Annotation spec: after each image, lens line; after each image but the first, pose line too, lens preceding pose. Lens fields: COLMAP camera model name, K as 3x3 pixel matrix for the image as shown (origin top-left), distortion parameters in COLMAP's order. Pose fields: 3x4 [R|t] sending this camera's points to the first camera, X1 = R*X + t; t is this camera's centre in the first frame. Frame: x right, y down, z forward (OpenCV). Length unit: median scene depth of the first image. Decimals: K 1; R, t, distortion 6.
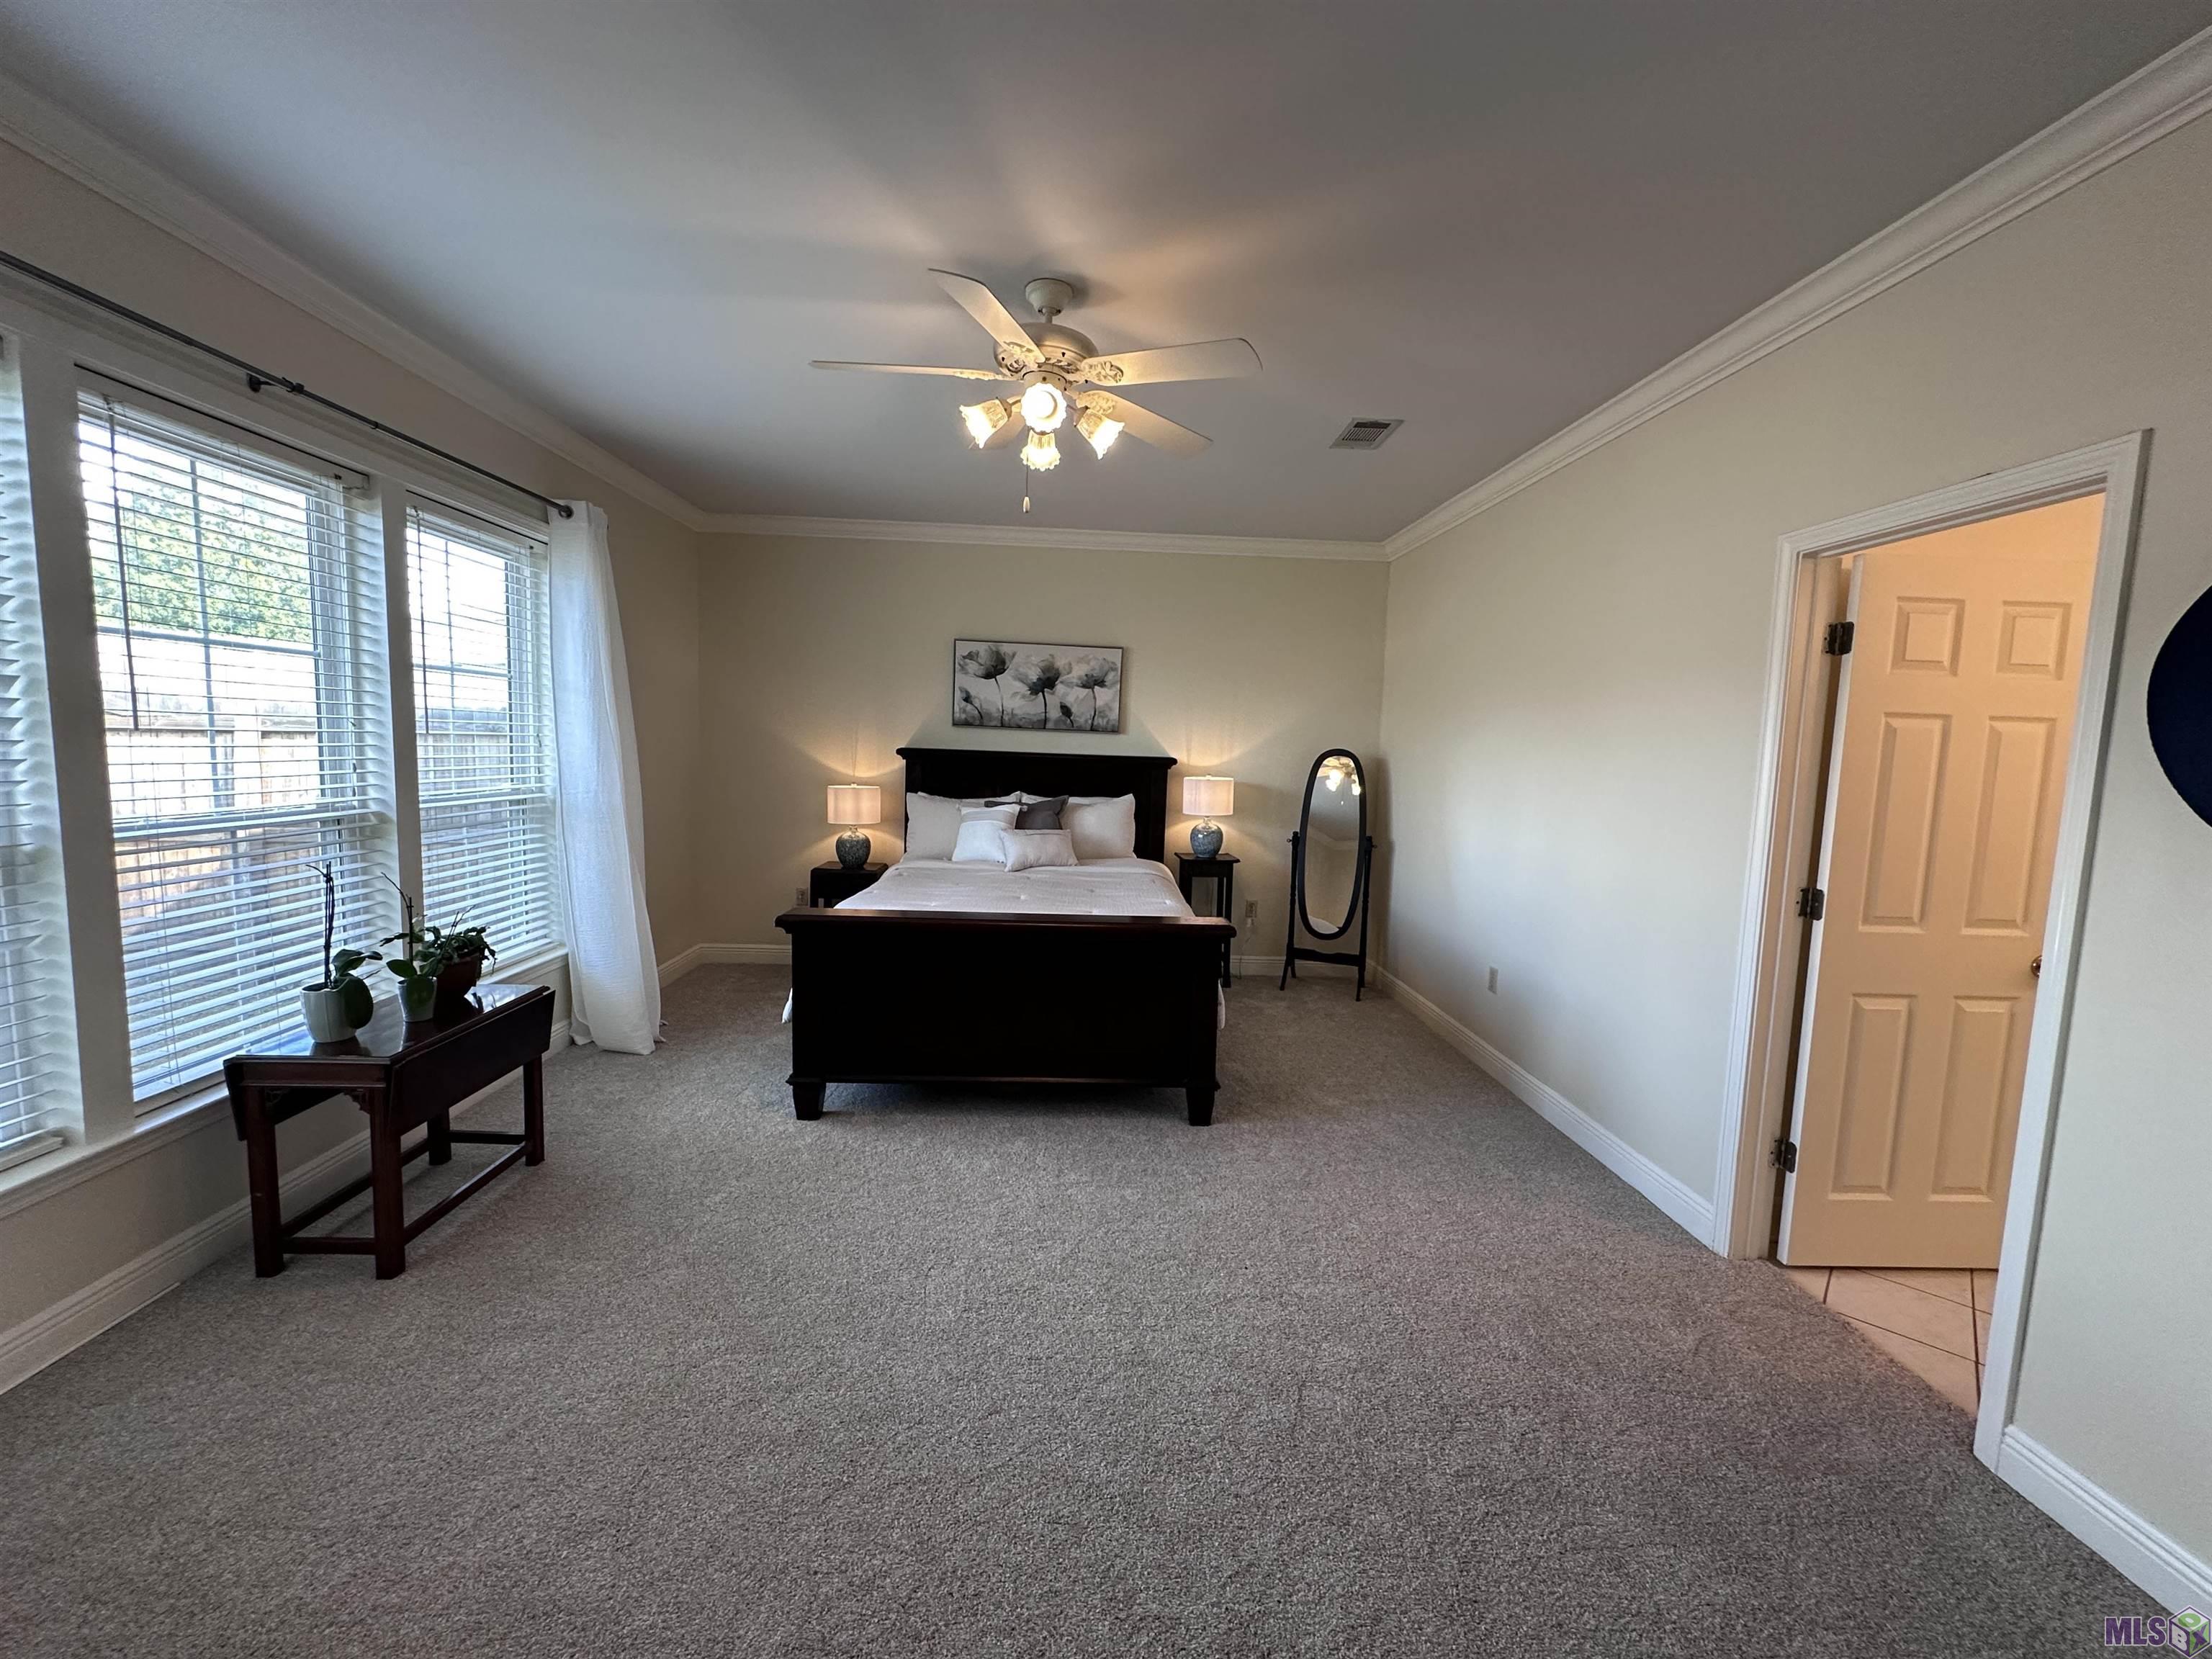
lens RADIAL K [[891.6, 0, 1106.0], [0, 891.6, 829.5], [0, 0, 1]] dist [0.001104, 0.000007]
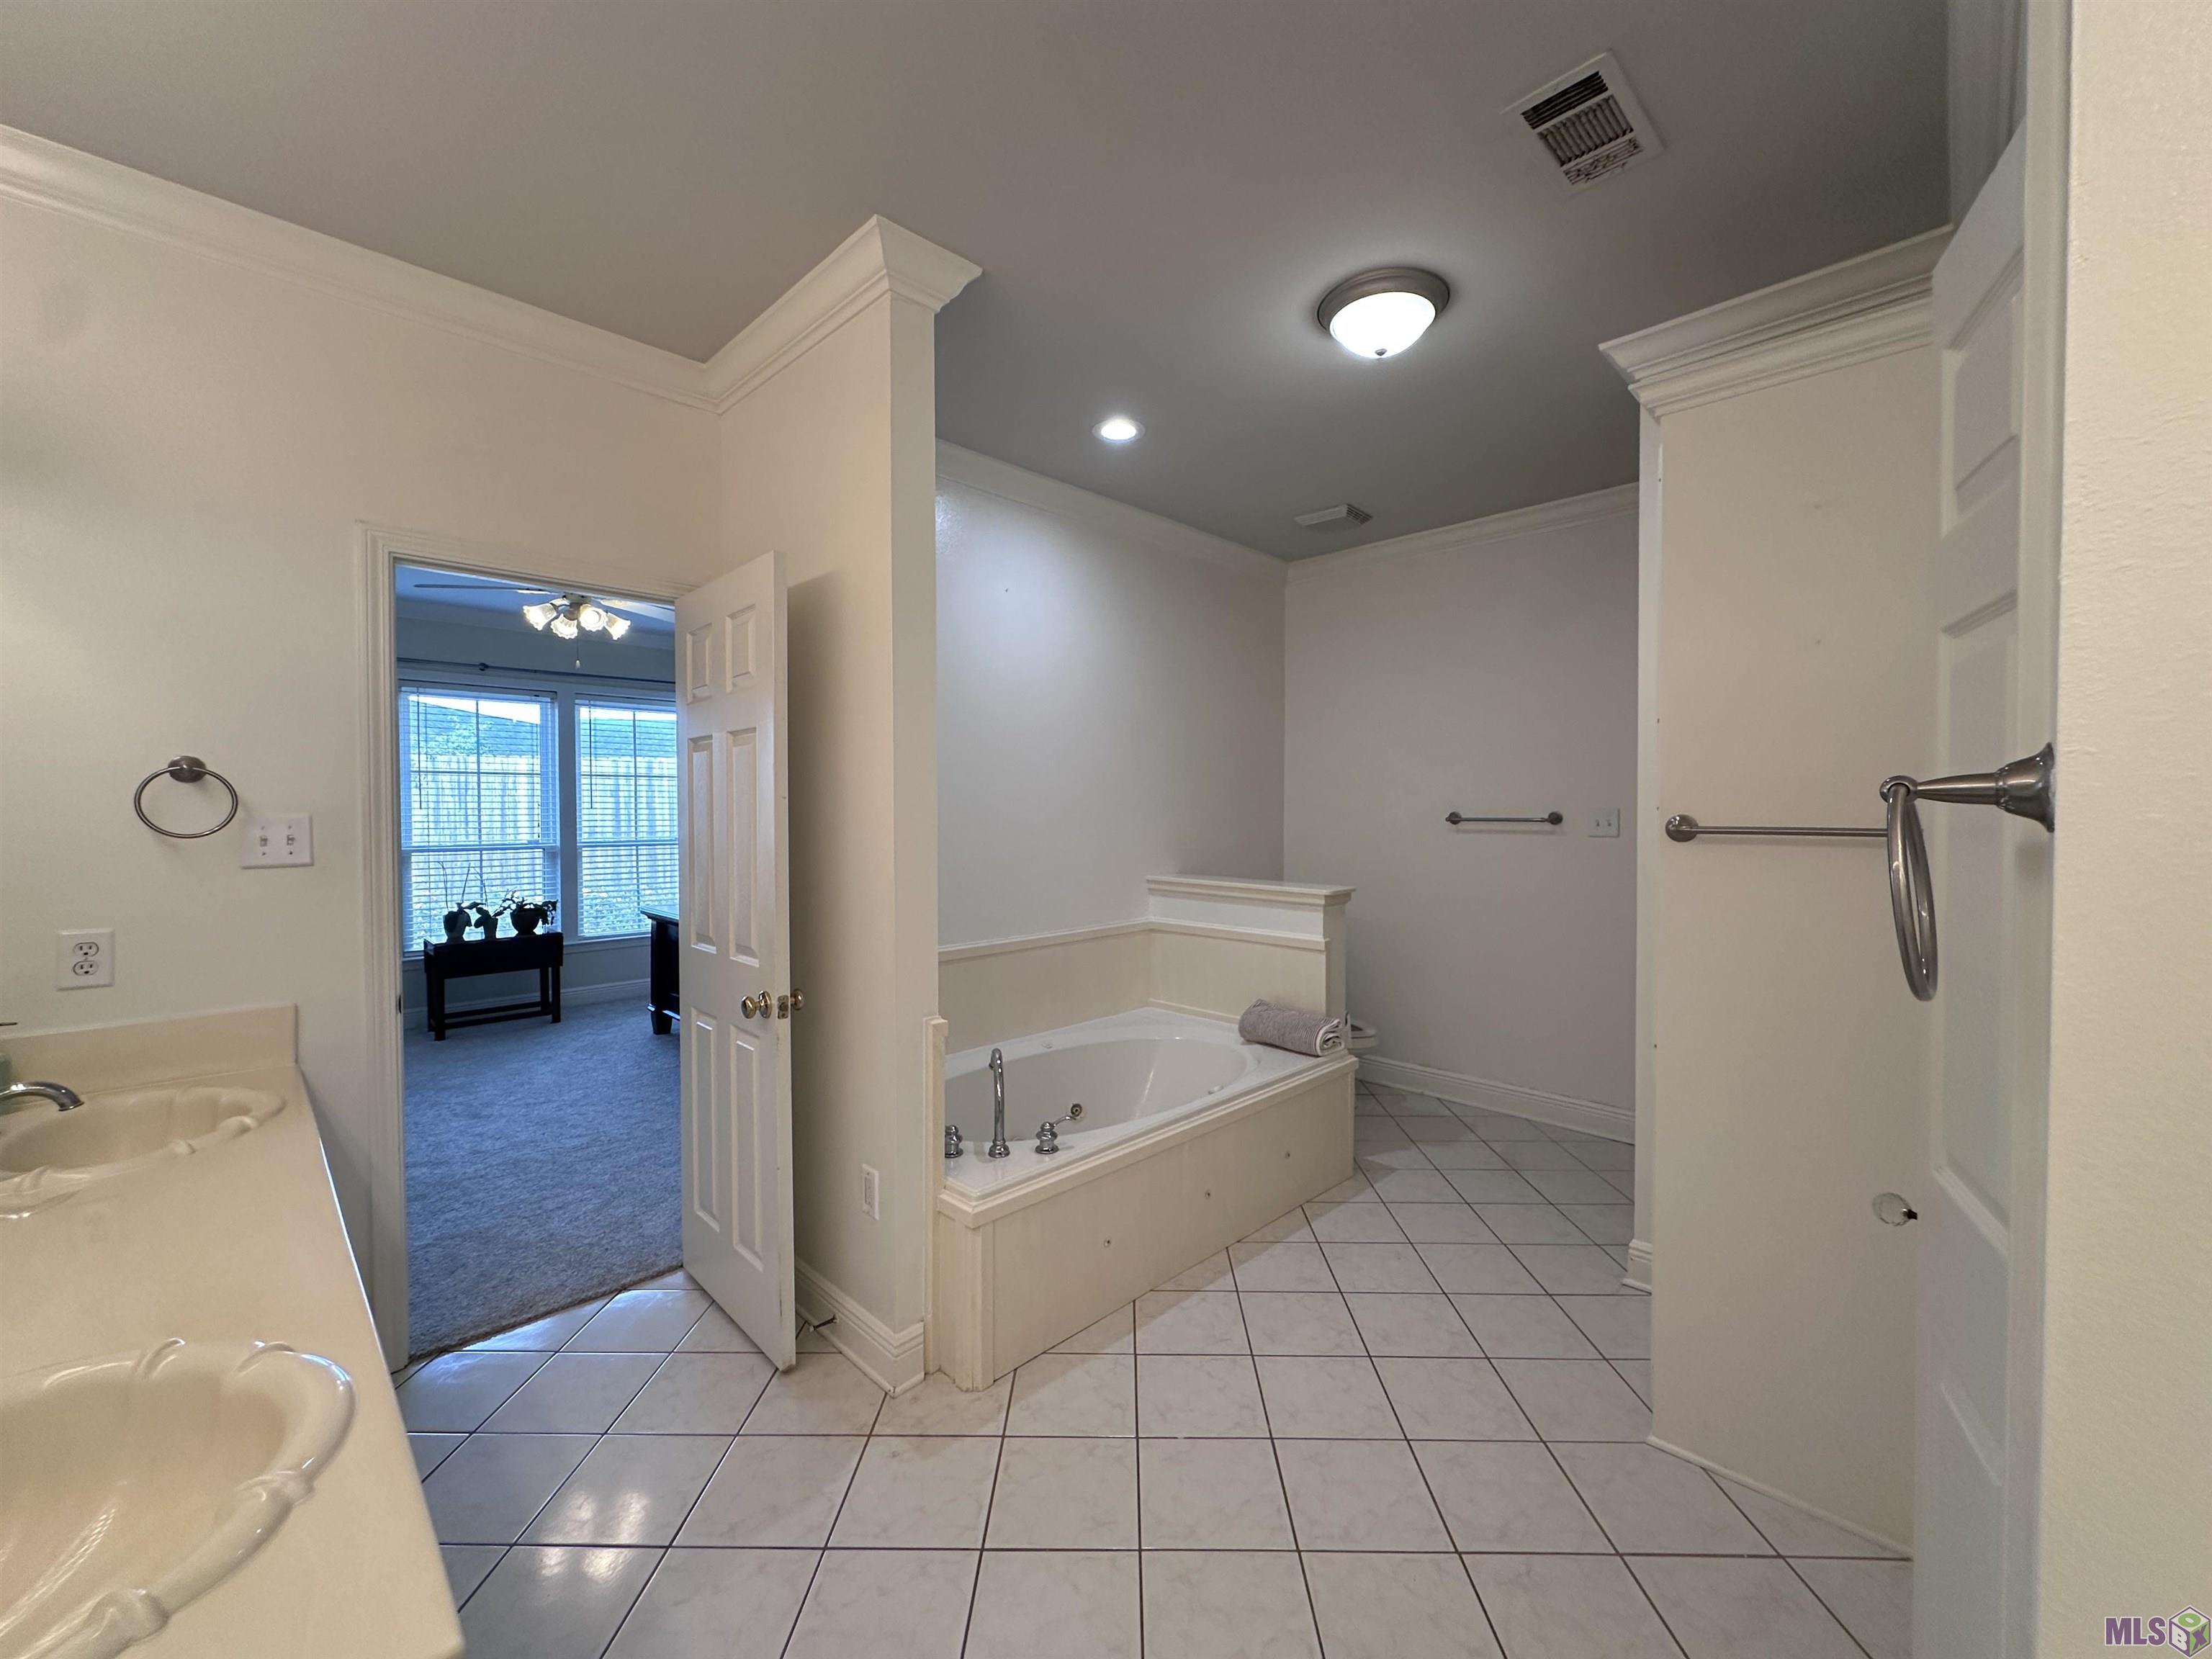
lens RADIAL K [[891.6, 0, 1106.0], [0, 891.6, 829.5], [0, 0, 1]] dist [0.001104, 0.000007]
pose [[0.680161, -0.020535, -0.732775, 1.668244], [-0.044872, 0.996567, -0.069577, 0.030636], [0.731688, 0.080205, 0.676904, 0.553174]]
